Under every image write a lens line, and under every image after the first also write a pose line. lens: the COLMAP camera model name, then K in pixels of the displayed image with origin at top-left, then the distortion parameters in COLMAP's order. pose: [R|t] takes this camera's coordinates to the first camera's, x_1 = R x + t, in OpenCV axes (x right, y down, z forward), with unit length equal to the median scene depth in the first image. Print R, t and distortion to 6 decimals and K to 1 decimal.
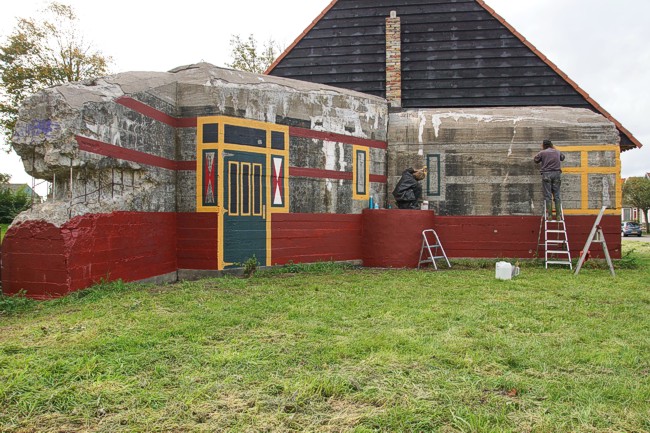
lens RADIAL K [[480.2, 0, 323.9], [0, 480.2, 213.6], [0, 0, 1]] dist [-0.106187, 0.059858]
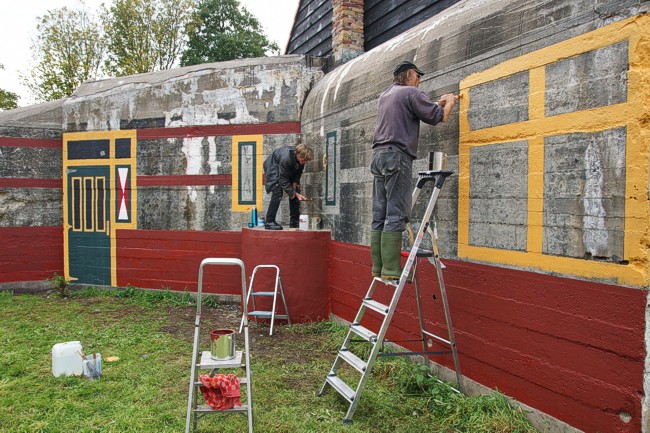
lens RADIAL K [[480.2, 0, 327.3], [0, 480.2, 214.2], [0, 0, 1]] dist [-0.106187, 0.059858]
pose [[0.571734, 0.020013, -0.820195, 0.756293], [0.006944, 0.999549, 0.029229, -0.047088], [0.820409, -0.022407, 0.571337, 0.723783]]
